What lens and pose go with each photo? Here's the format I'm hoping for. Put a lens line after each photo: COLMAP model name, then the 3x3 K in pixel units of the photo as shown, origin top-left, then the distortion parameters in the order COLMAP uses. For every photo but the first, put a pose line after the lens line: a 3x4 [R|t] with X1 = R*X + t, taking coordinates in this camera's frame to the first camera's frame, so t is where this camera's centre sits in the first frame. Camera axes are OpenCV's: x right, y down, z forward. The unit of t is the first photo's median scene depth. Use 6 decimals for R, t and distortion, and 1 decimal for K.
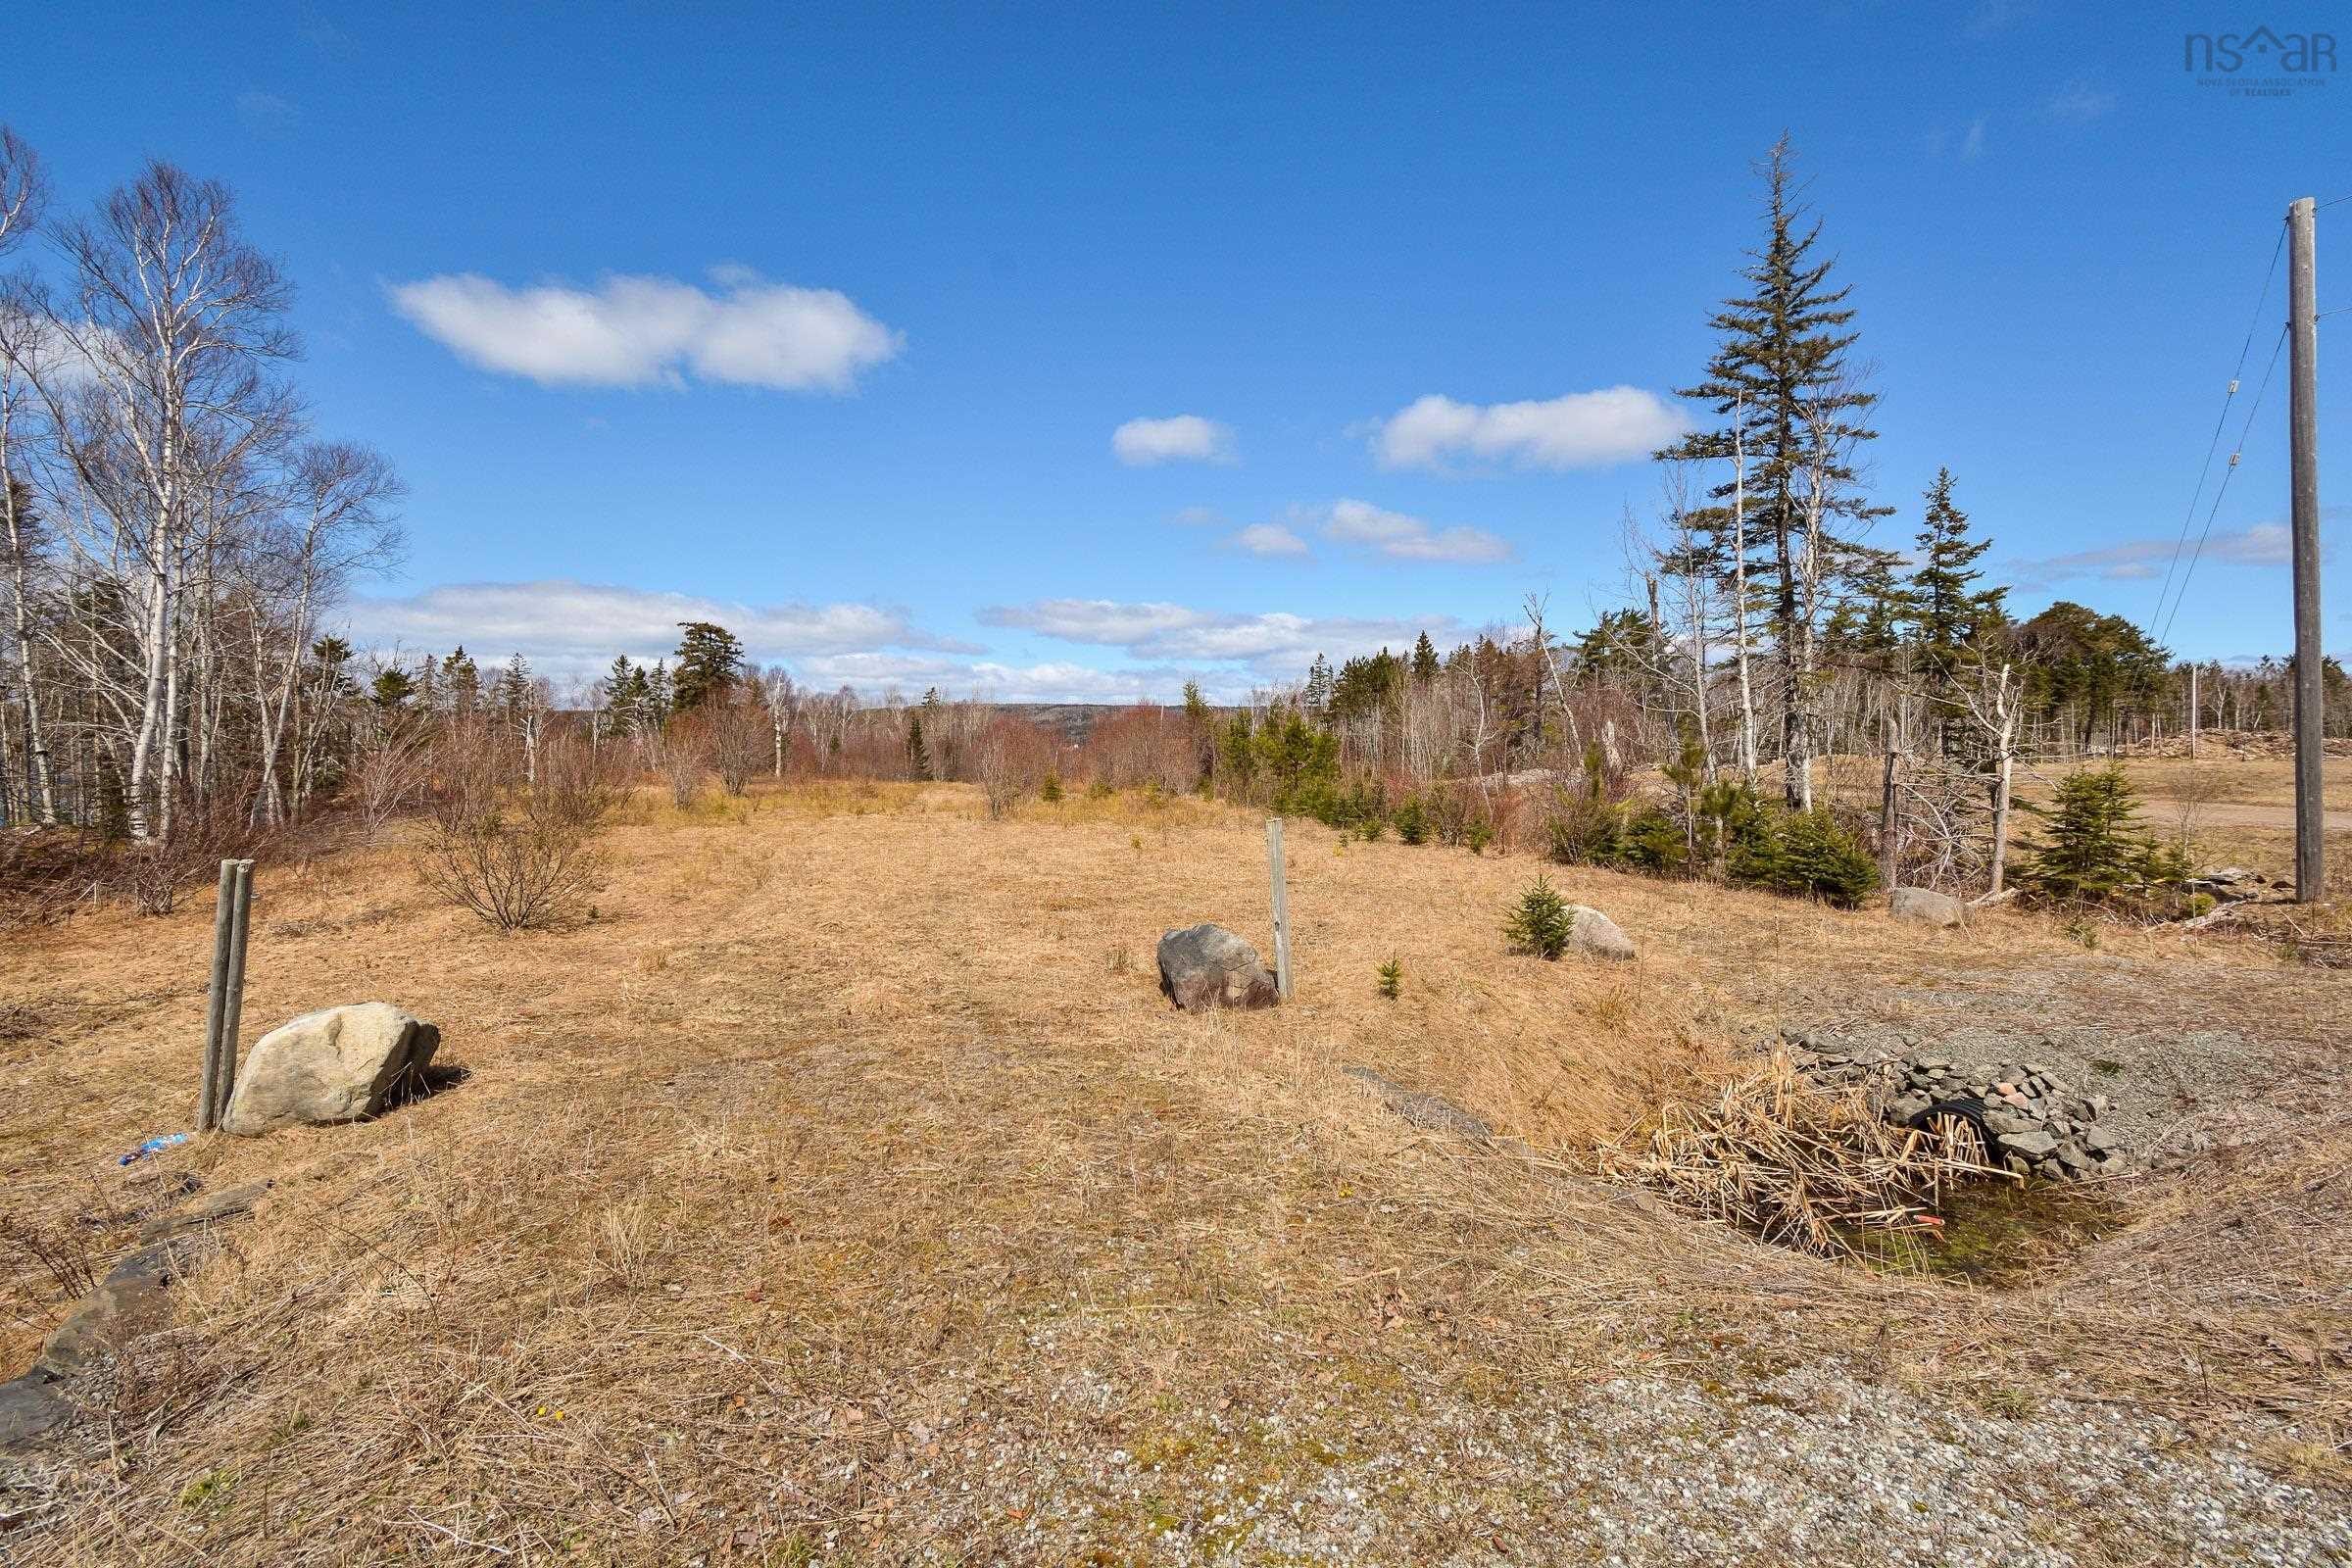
lens RADIAL K [[972.2, 0, 1160.0], [0, 972.2, 770.2], [0, 0, 1]] dist [-0.013922, -0.000147]
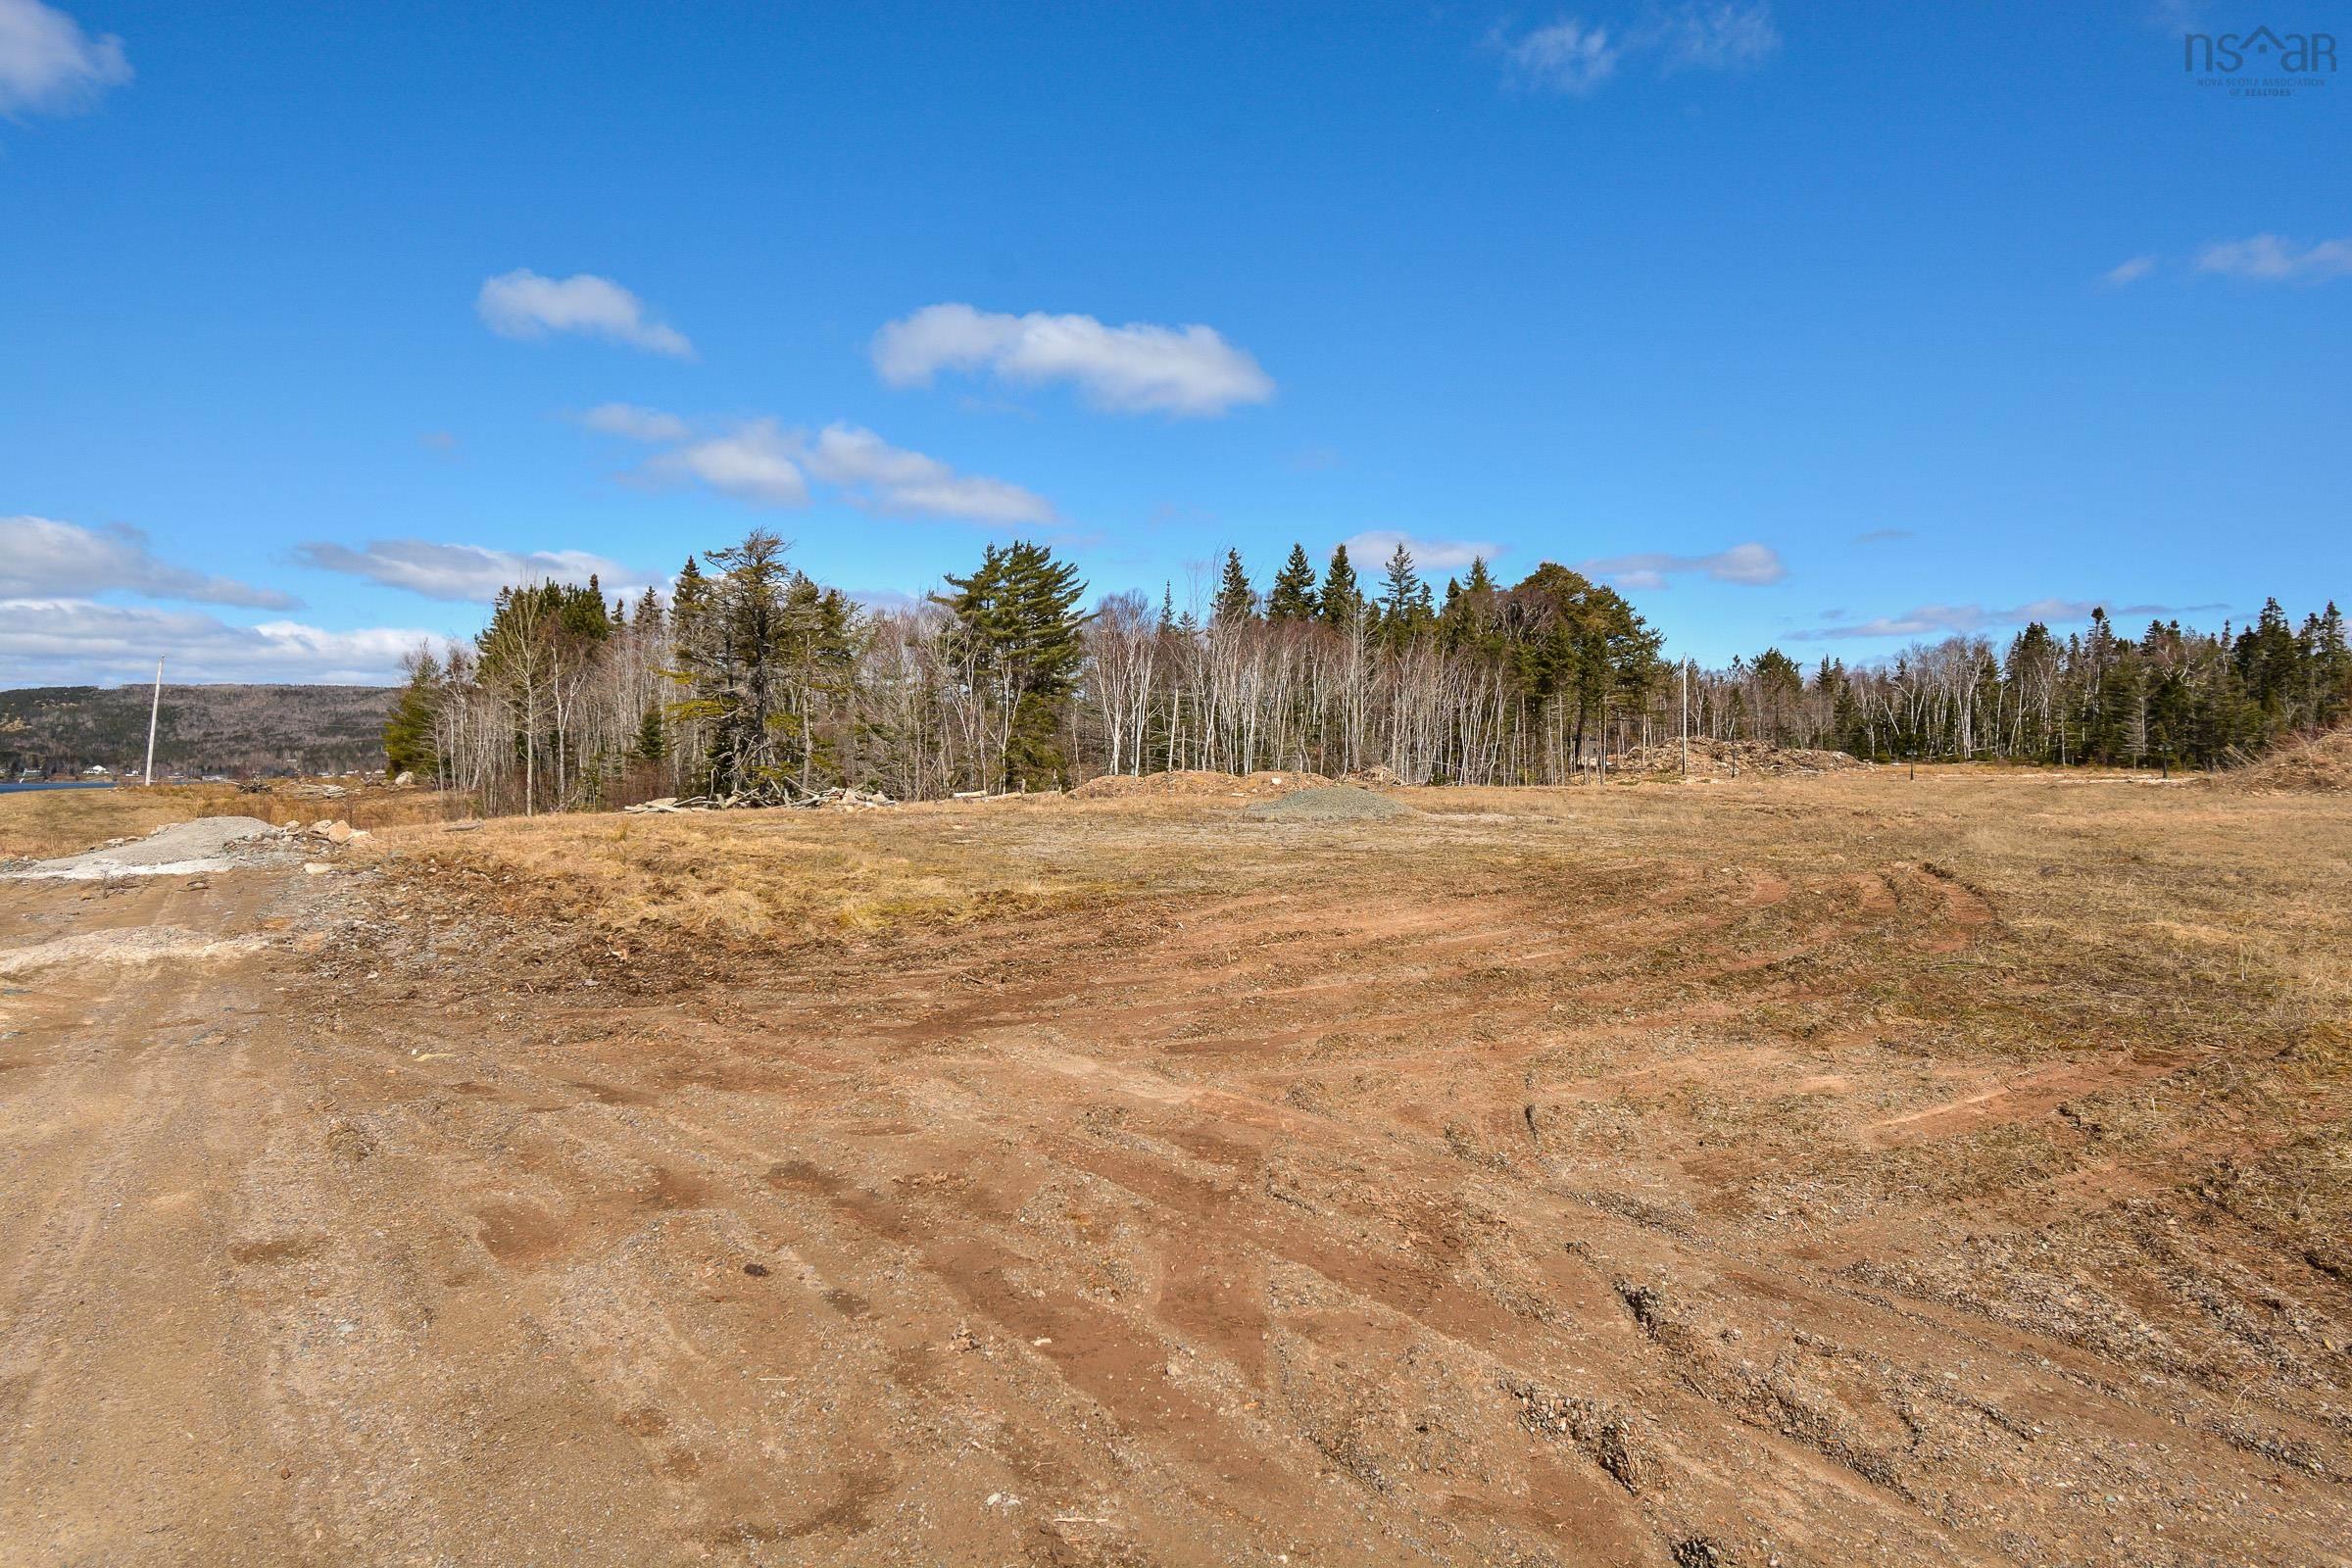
lens RADIAL K [[1260.4, 0, 1176.9], [0, 1260.4, 773.2], [0, 0, 1]] dist [-0.031427, -0.000836]
pose [[0.903557, -0.007841, 0.428396, 0.216120], [0.010898, 0.999930, -0.004684, -0.009120], [-0.428329, 0.008901, 0.903579, 0.203579]]
